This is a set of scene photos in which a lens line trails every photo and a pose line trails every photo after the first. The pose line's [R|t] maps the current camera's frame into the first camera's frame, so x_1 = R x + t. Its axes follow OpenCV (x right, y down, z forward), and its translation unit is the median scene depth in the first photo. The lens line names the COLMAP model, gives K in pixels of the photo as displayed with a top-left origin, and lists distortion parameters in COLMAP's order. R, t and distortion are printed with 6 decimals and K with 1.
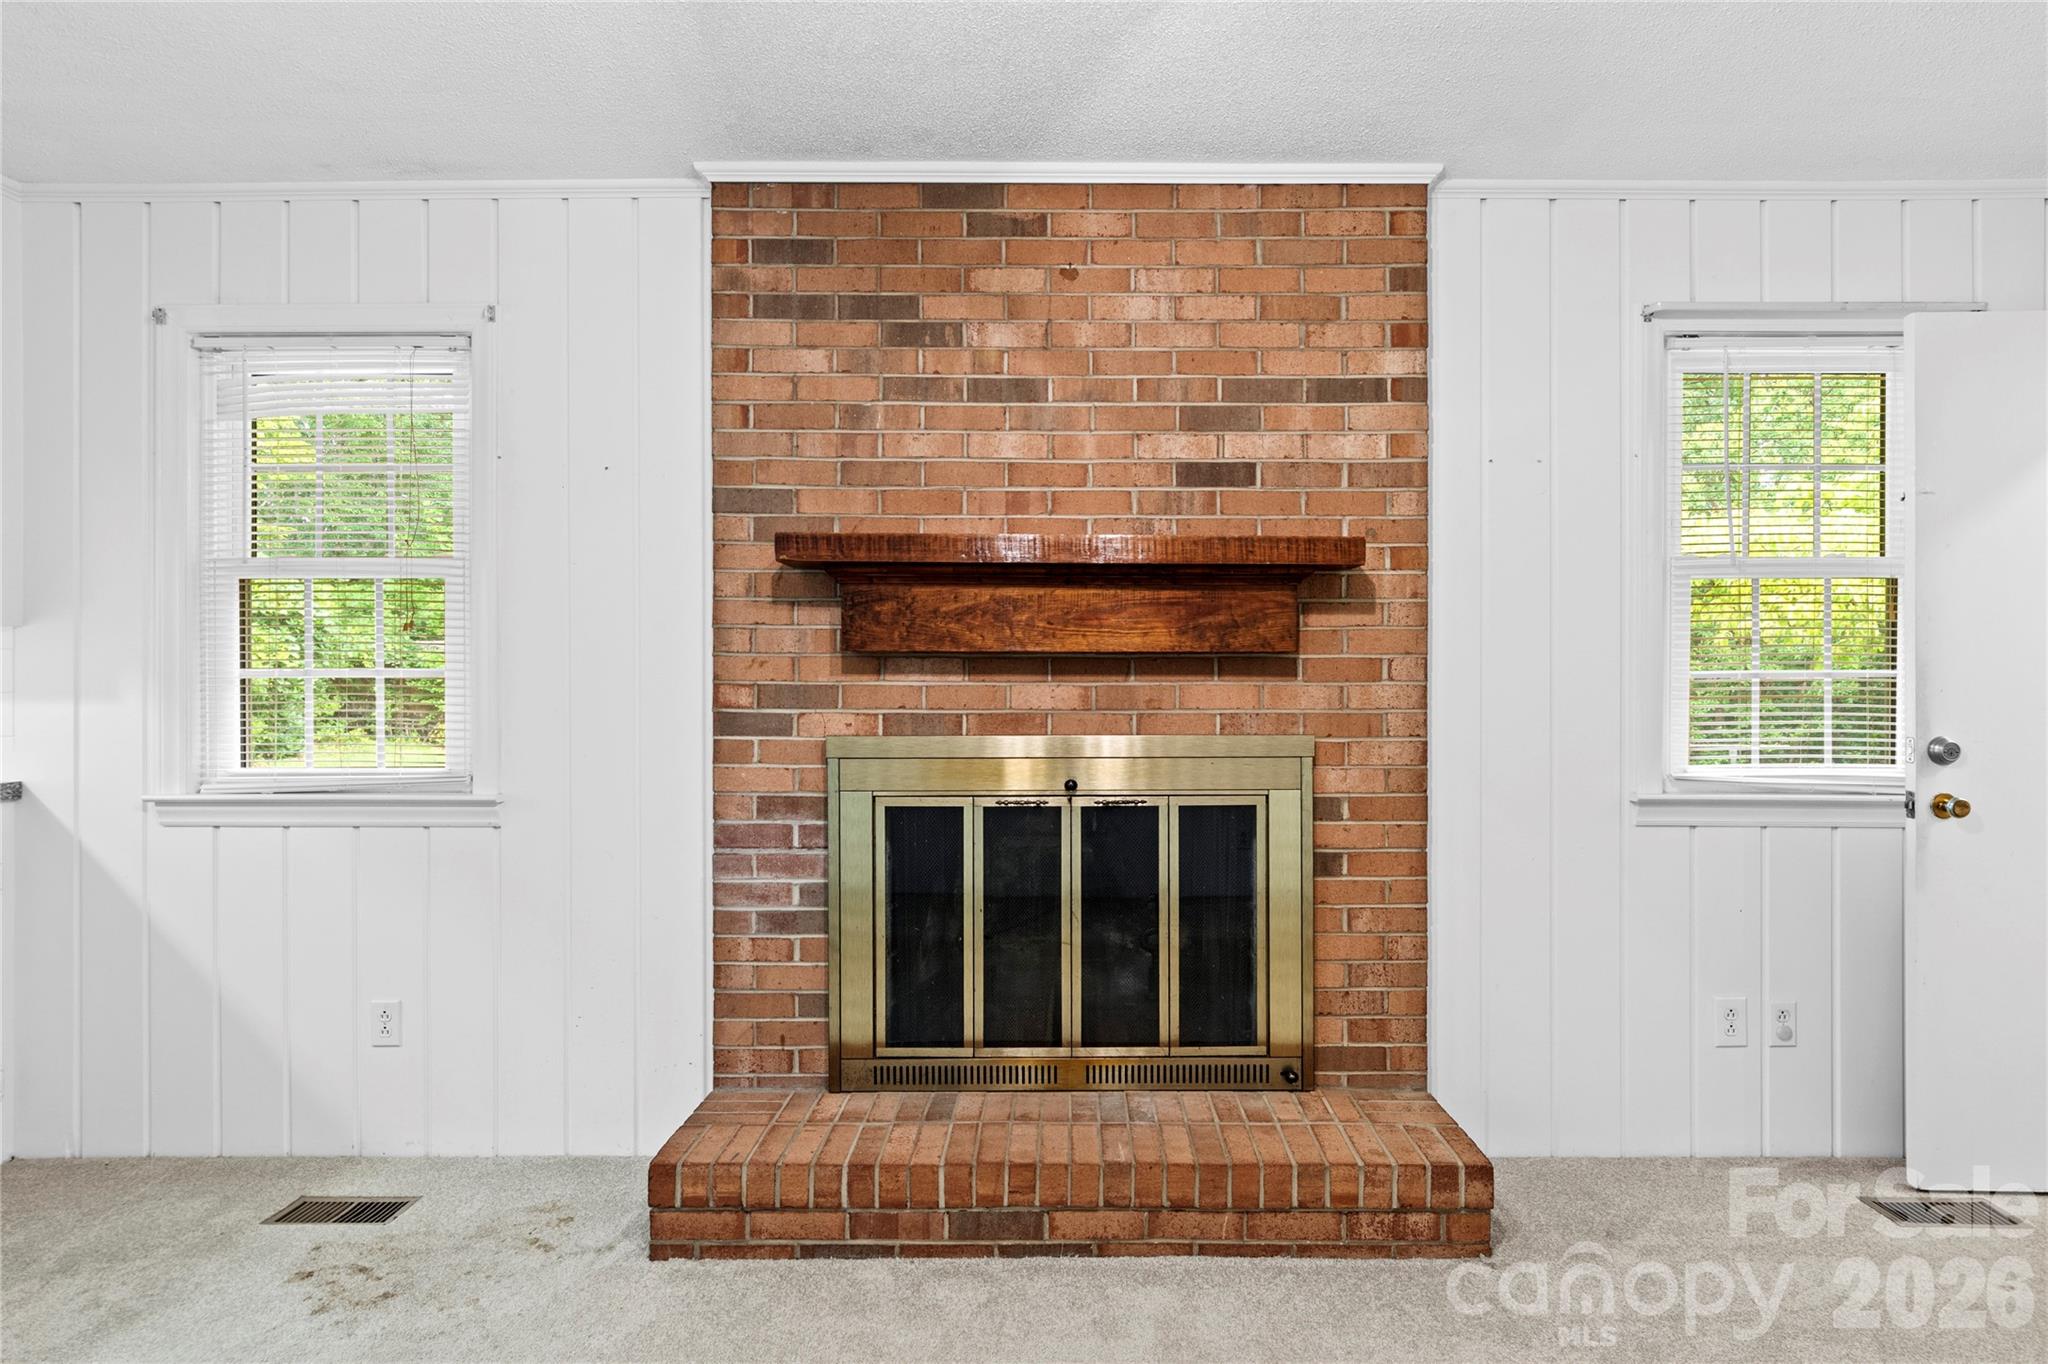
lens RADIAL K [[1109.6, 0, 1080.8], [0, 1109.6, 685.5], [0, 0, 1]] dist [0.004586, -0.000484]
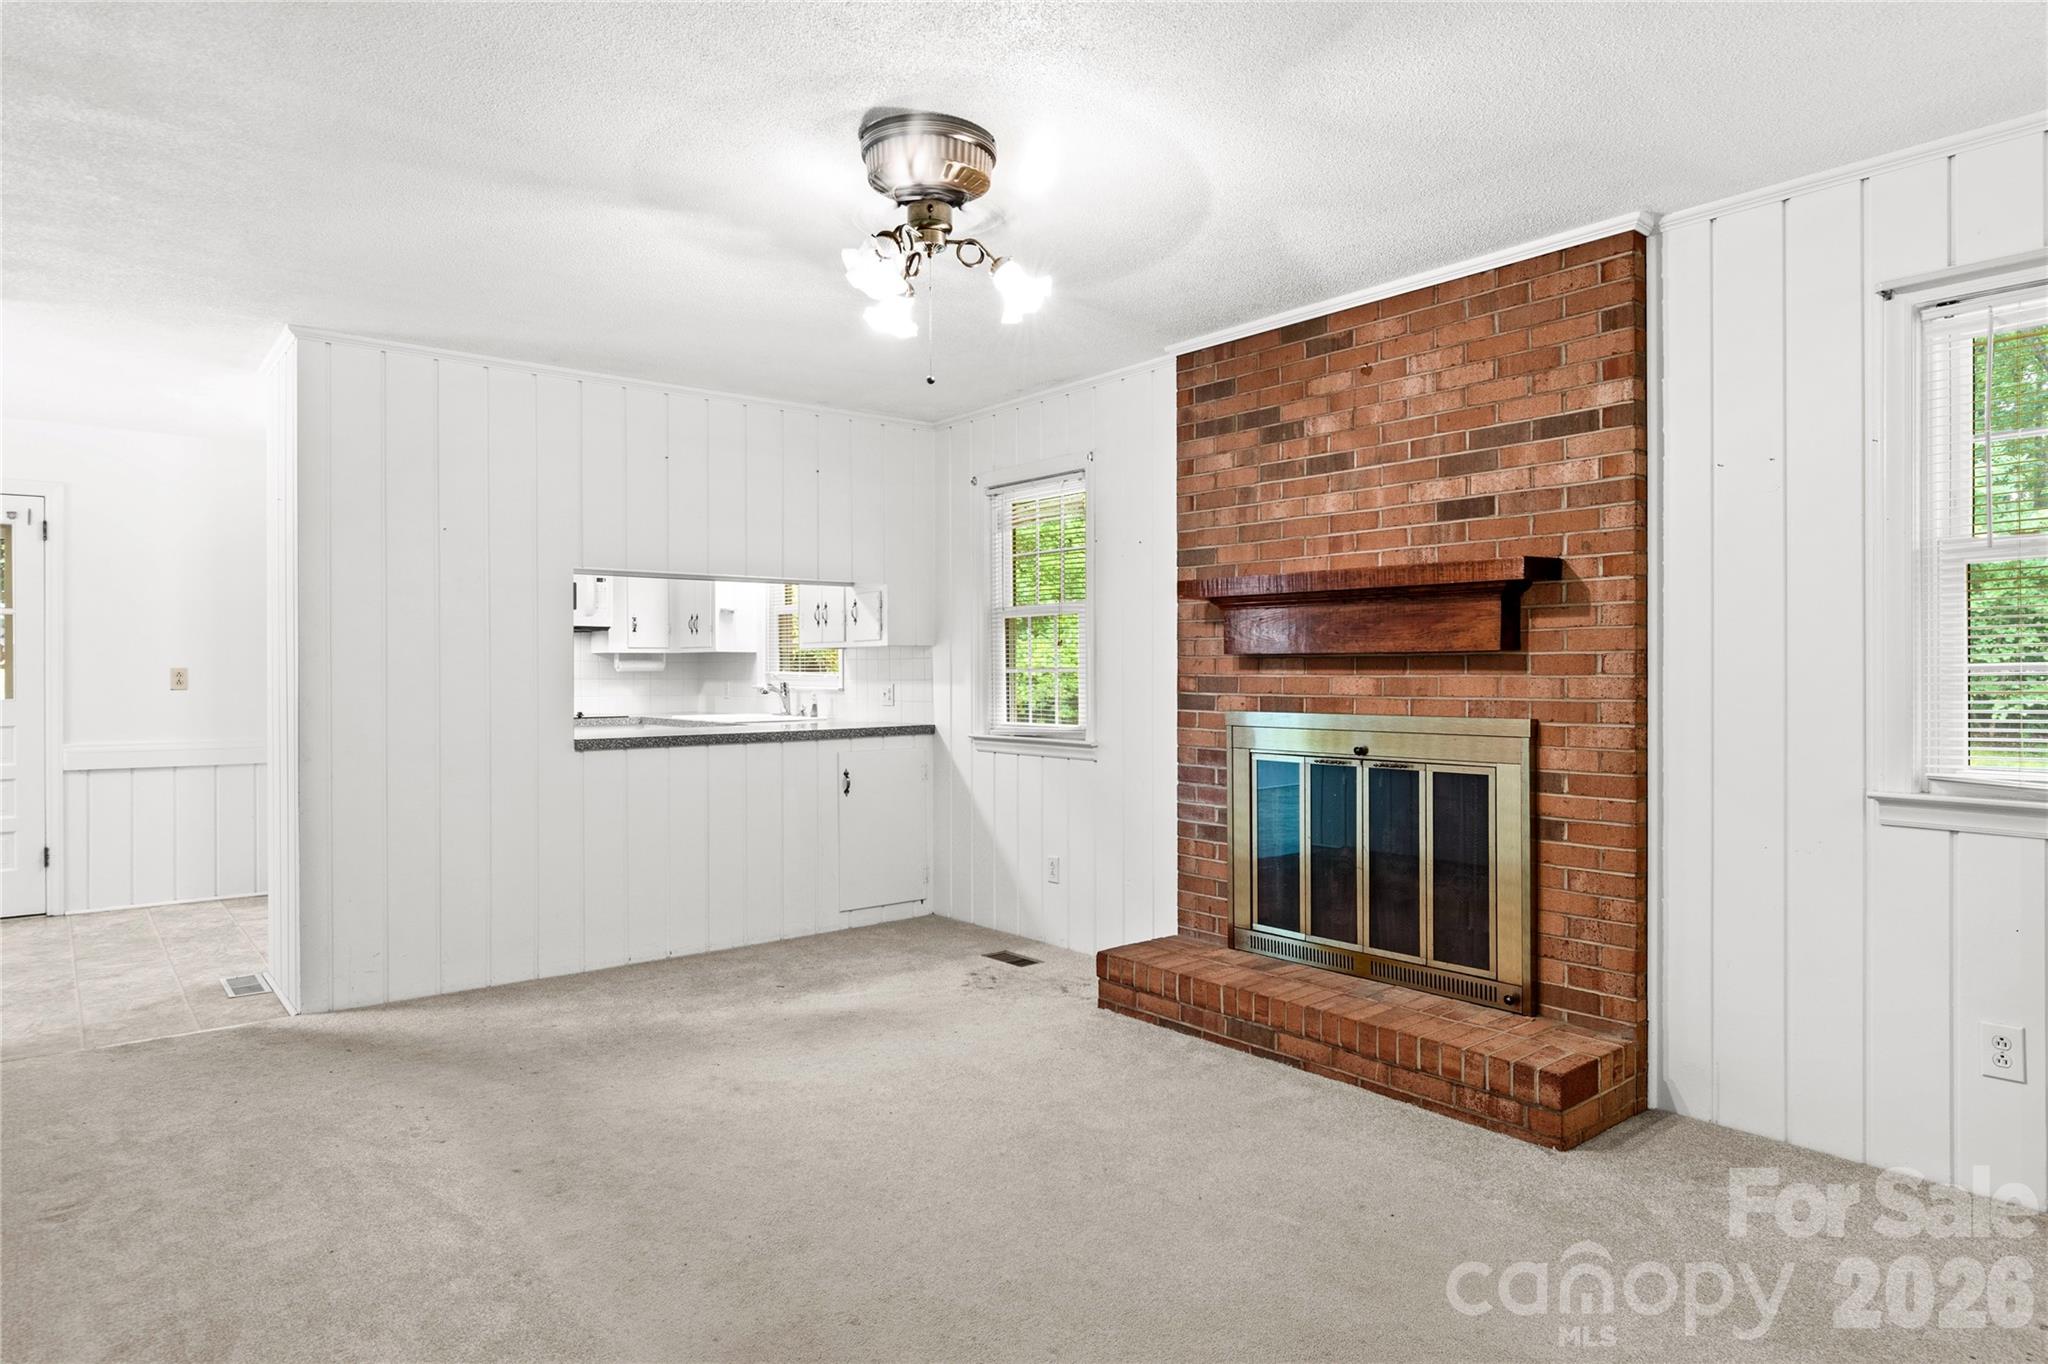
lens RADIAL K [[1205.3, 0, 1080.8], [0, 1205.3, 678.0], [0, 0, 1]] dist [-0.001812, -0.001306]
pose [[0.652060, 0.002256, -0.758164, 0.869420], [-0.001199, 0.999997, 0.001944, -0.001790], [0.758167, -0.000358, 0.652061, -0.212380]]
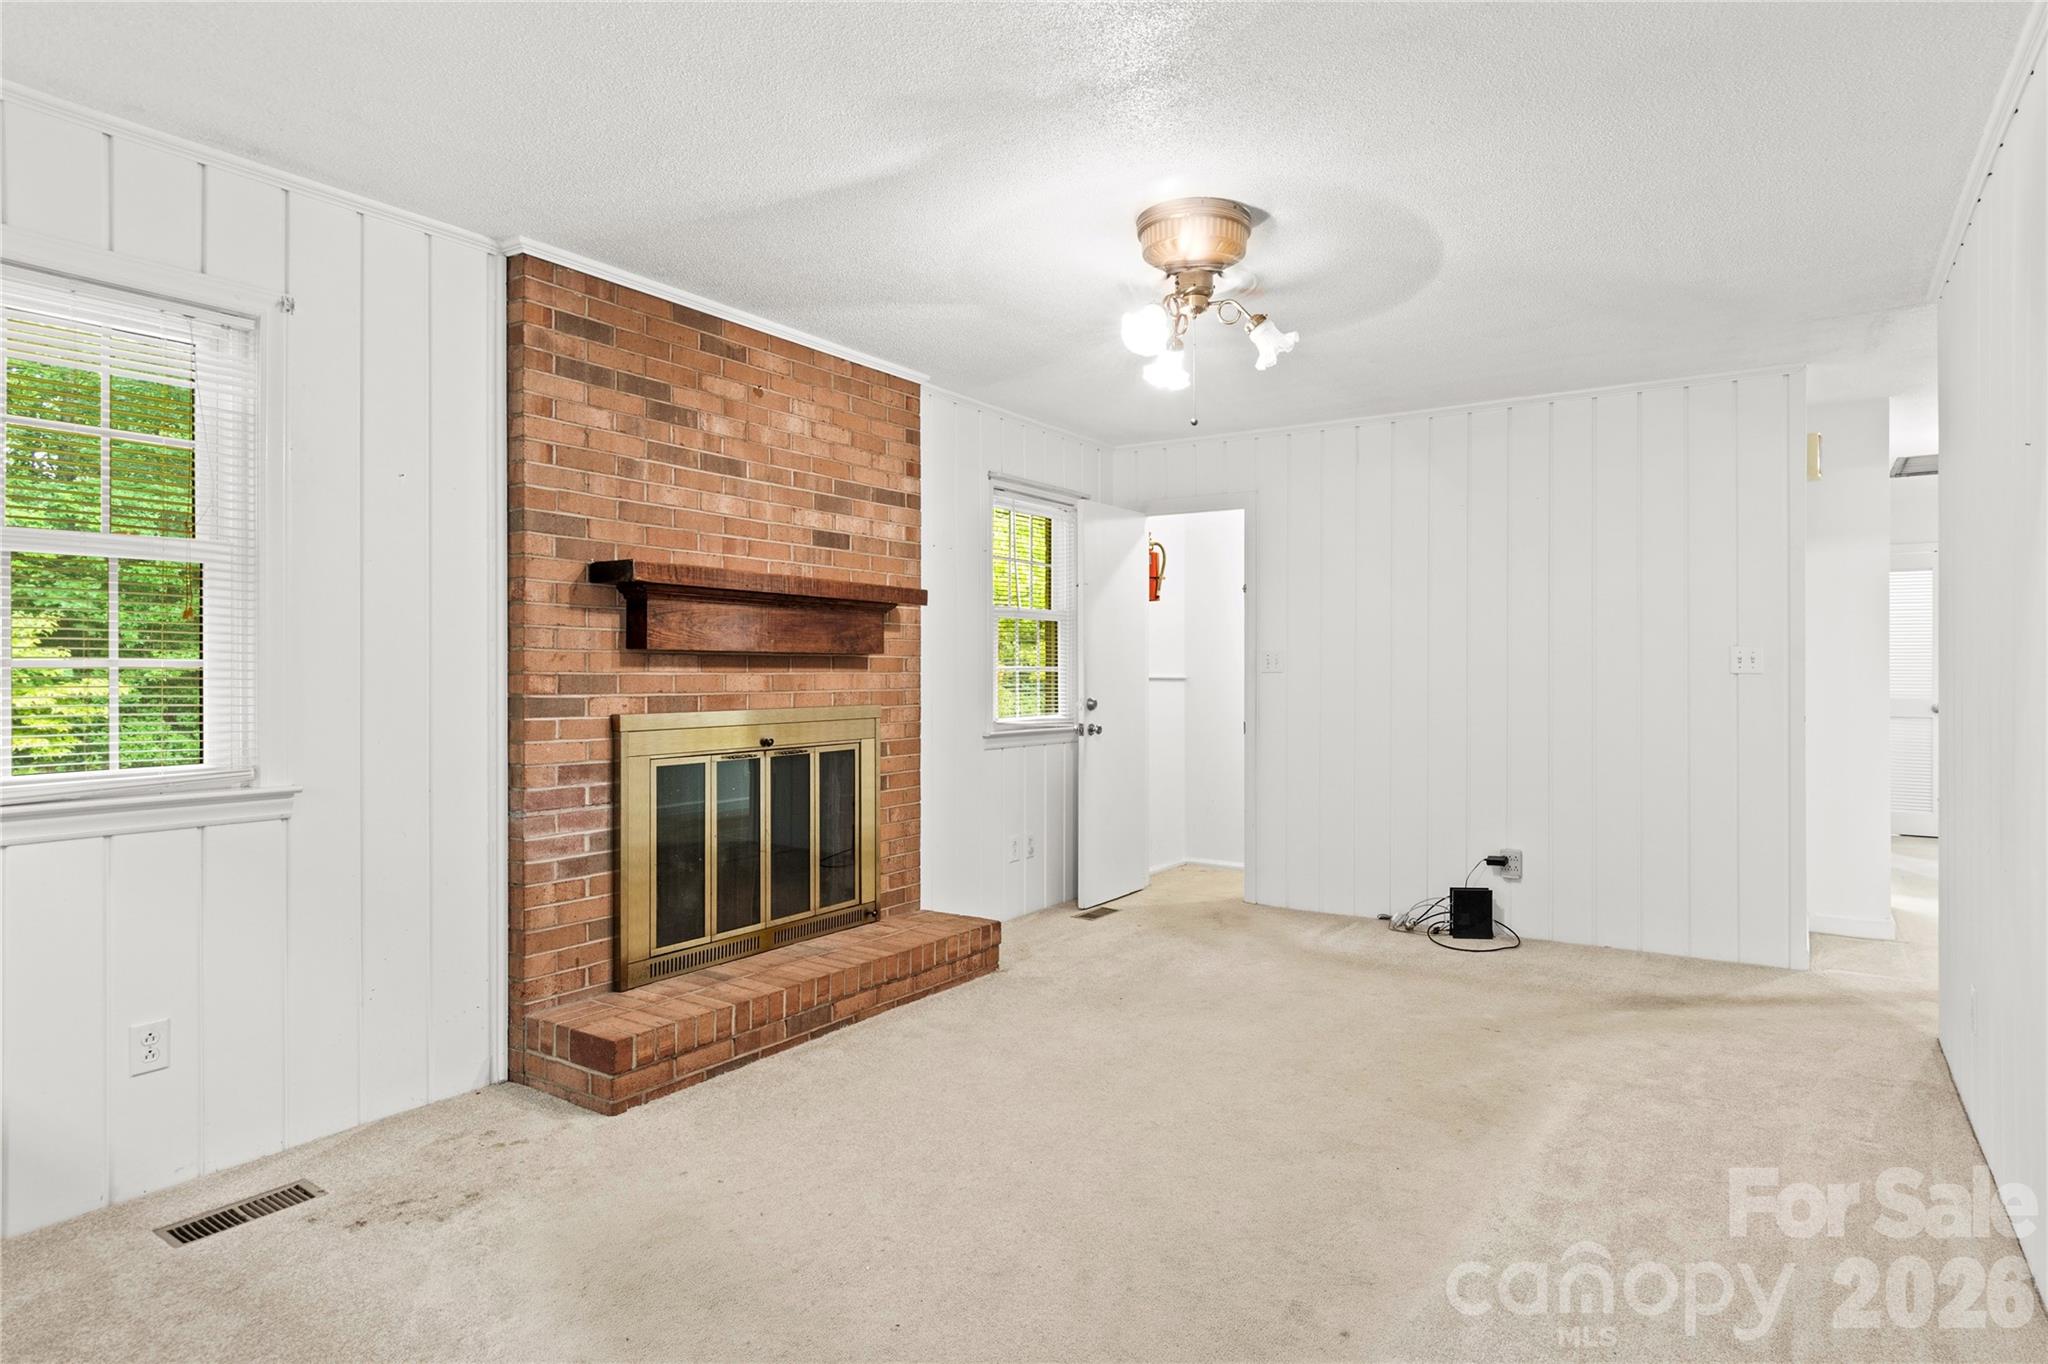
lens RADIAL K [[1108.8, 0, 1081.8], [0, 1108.8, 670.3], [0, 0, 1]] dist [0.000852, 0.000018]
pose [[0.540799, 0.000510, 0.841152, -1.005258], [0.004377, 0.999985, -0.003420, 0.000877], [-0.841140, 0.005531, 0.540788, -0.142933]]
